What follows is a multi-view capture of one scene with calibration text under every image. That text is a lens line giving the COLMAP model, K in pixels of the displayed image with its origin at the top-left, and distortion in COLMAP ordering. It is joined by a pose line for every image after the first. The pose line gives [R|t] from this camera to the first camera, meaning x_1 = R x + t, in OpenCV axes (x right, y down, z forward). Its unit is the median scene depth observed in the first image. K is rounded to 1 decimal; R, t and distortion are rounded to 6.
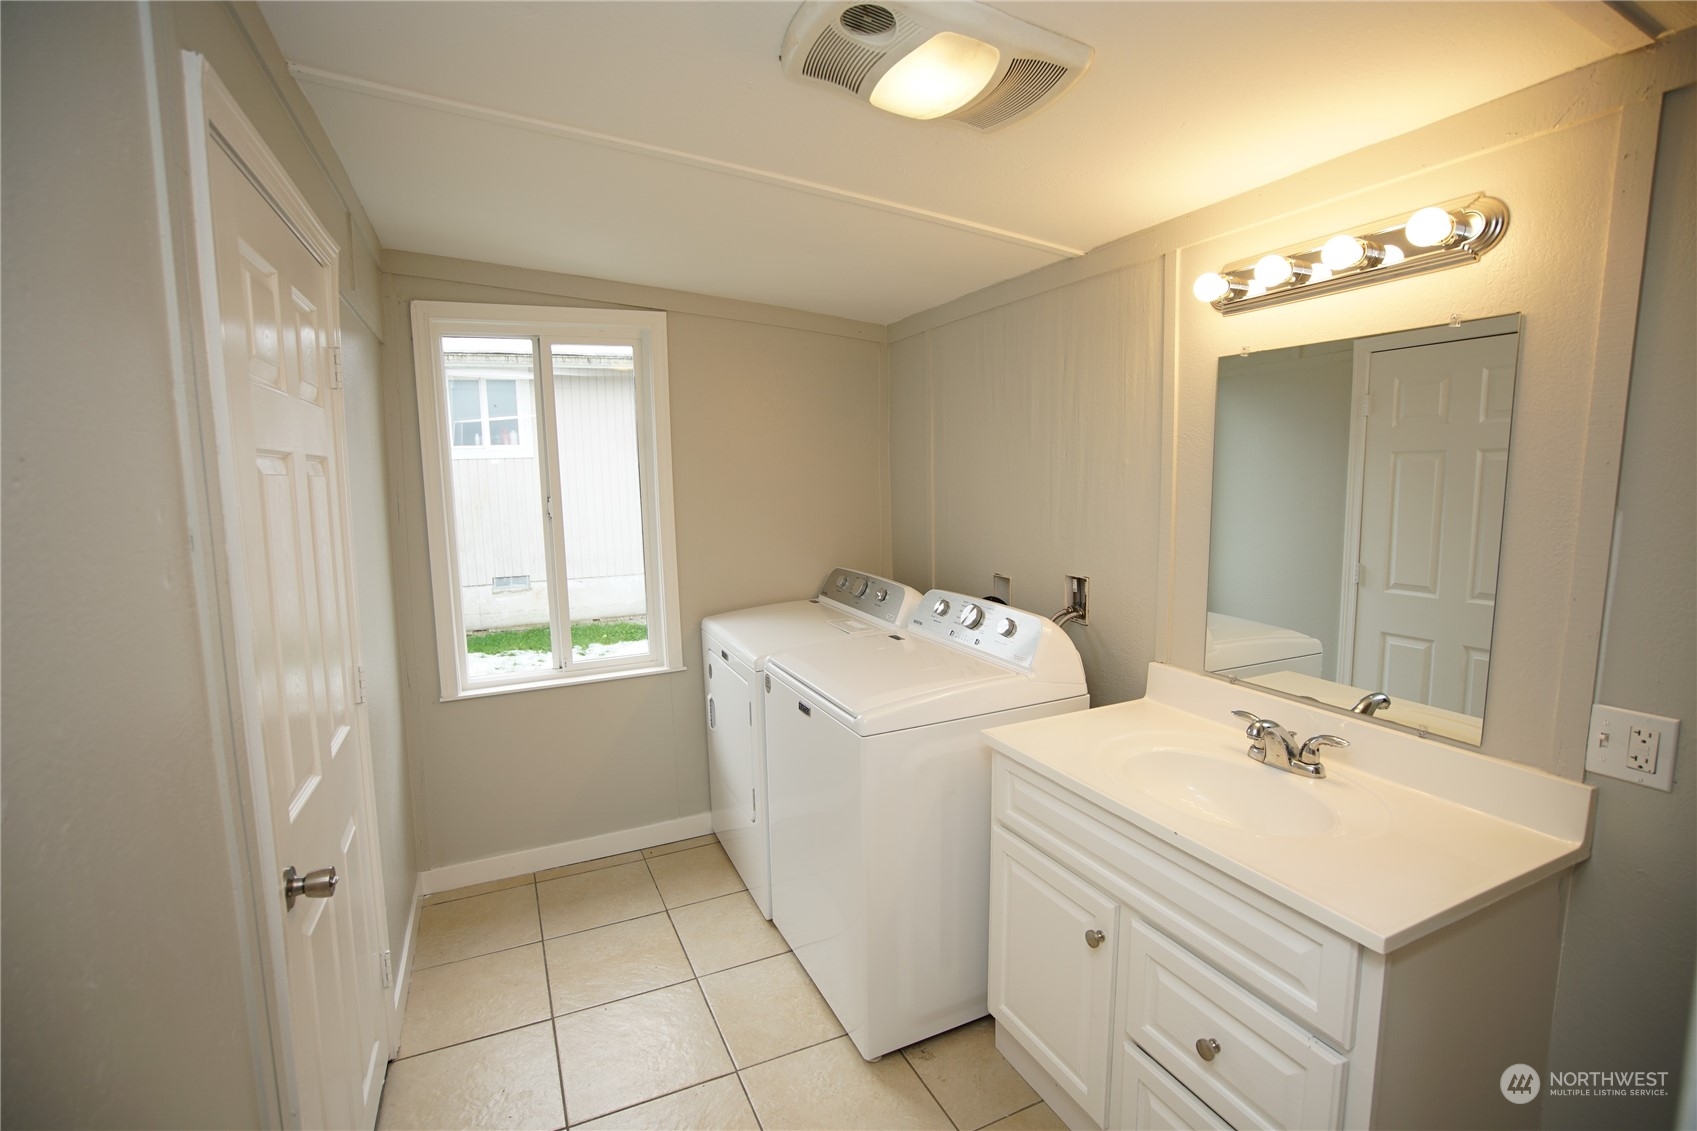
lens RADIAL K [[777.2, 0, 846.1], [0, 777.2, 571.3], [0, 0, 1]] dist [-0.066971, 0.030051]
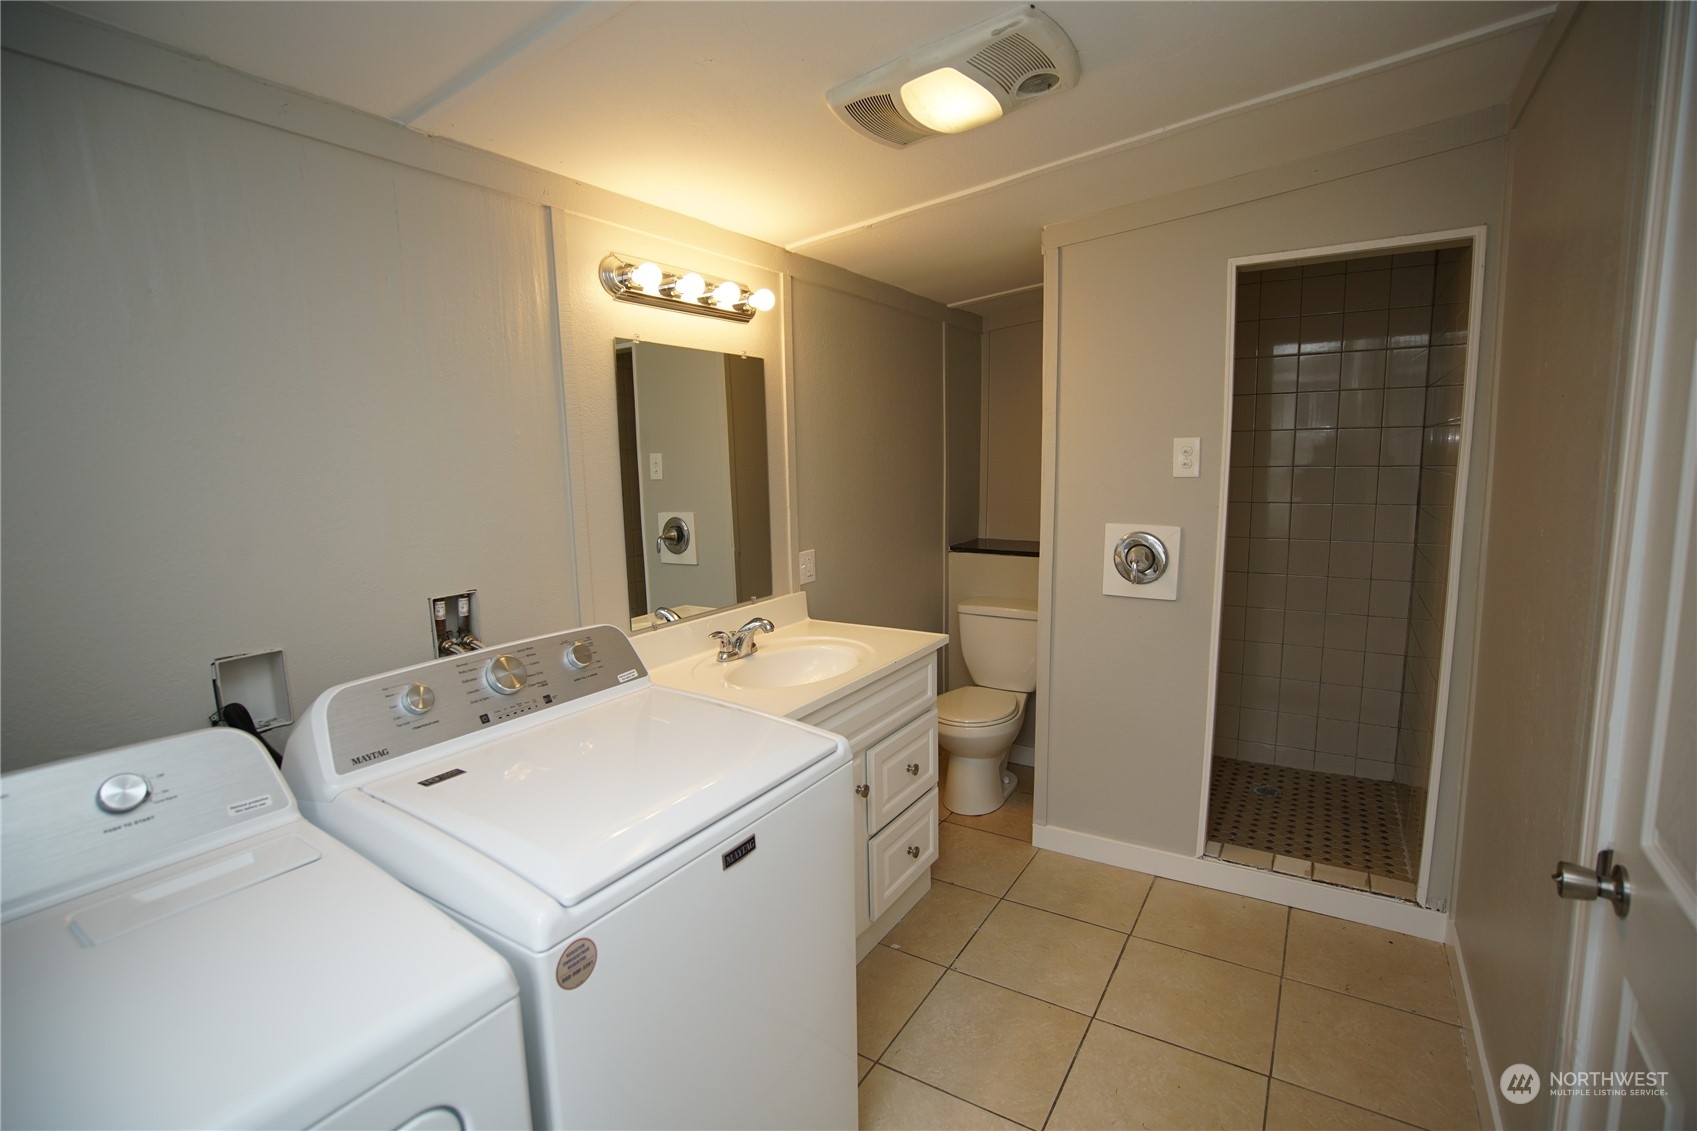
lens RADIAL K [[777.2, 0, 846.1], [0, 777.2, 571.3], [0, 0, 1]] dist [-0.066971, 0.030051]
pose [[-0.538986, -0.102113, 0.836102, -0.691383], [0.136349, 0.968956, 0.206235, -0.157420], [-0.831206, 0.225160, -0.508331, 1.511056]]
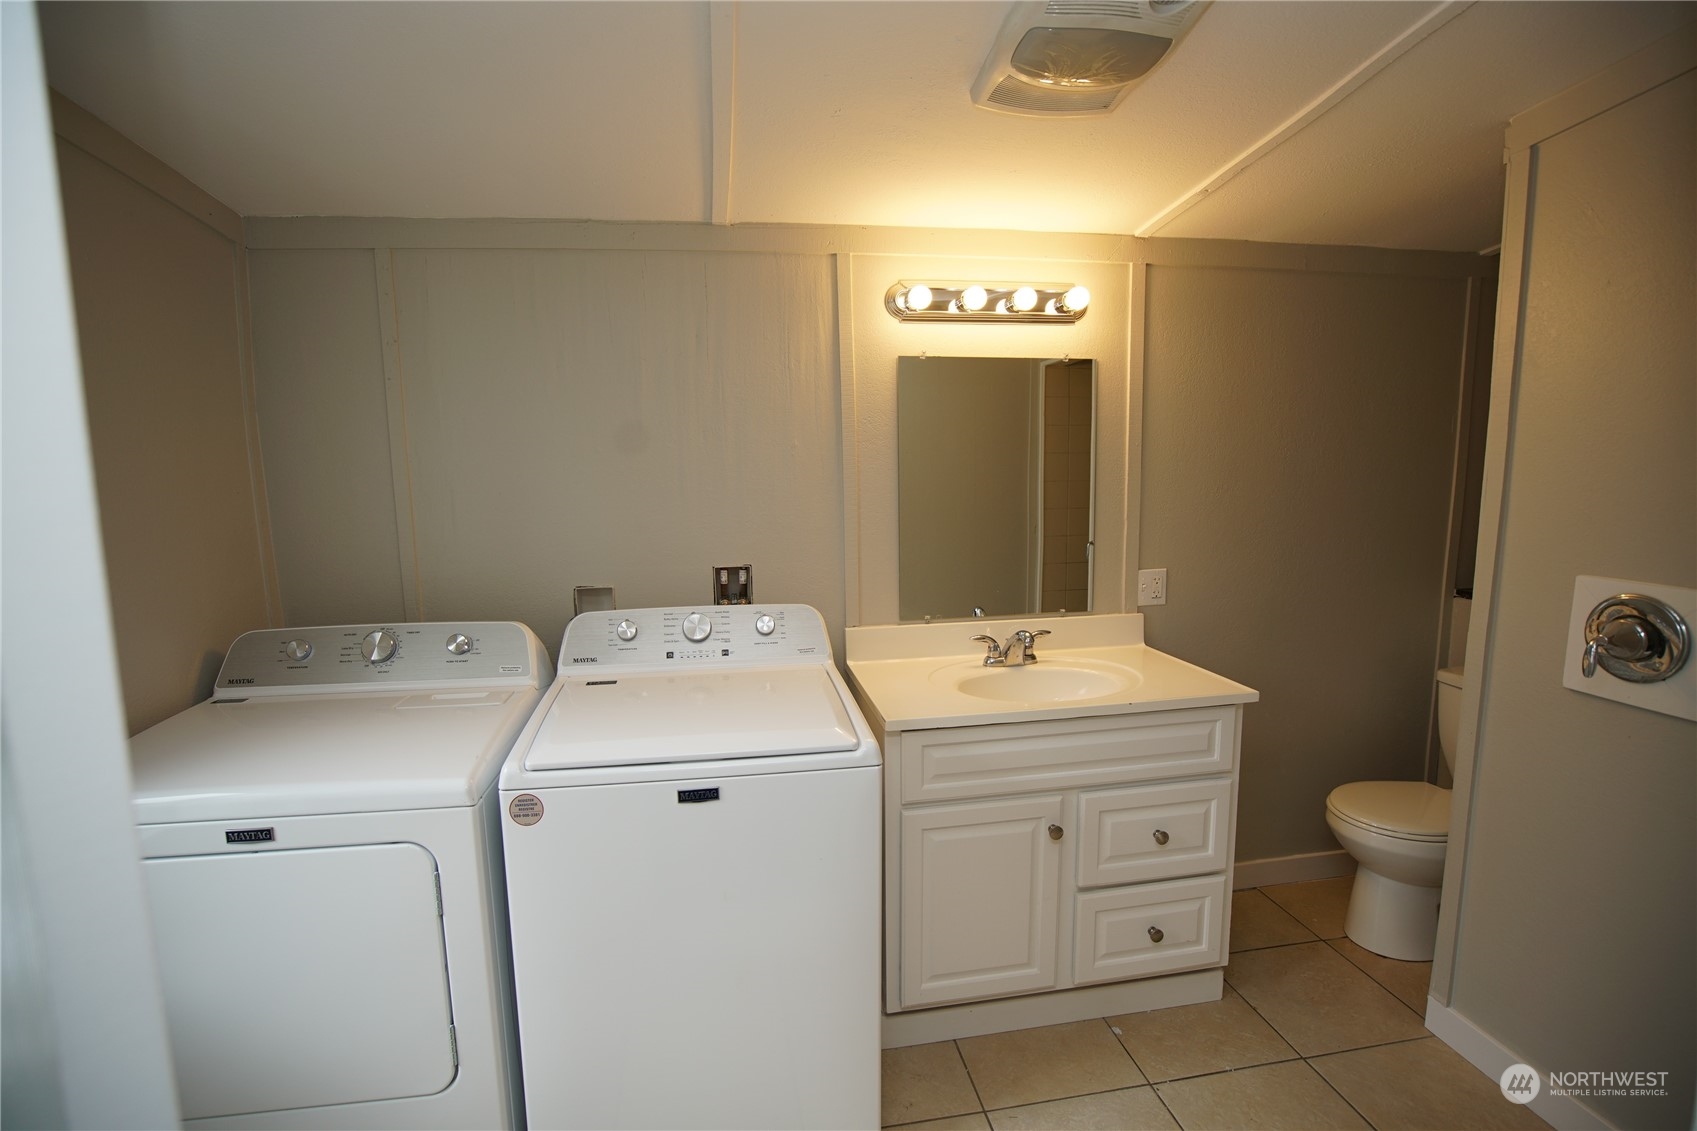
lens RADIAL K [[777.2, 0, 846.1], [0, 777.2, 571.3], [0, 0, 1]] dist [-0.066971, 0.030051]
pose [[0.274735, -0.118631, 0.954174, -0.814724], [0.138024, 0.986948, 0.082964, -0.066774], [-0.951562, 0.108905, 0.287523, 0.856283]]
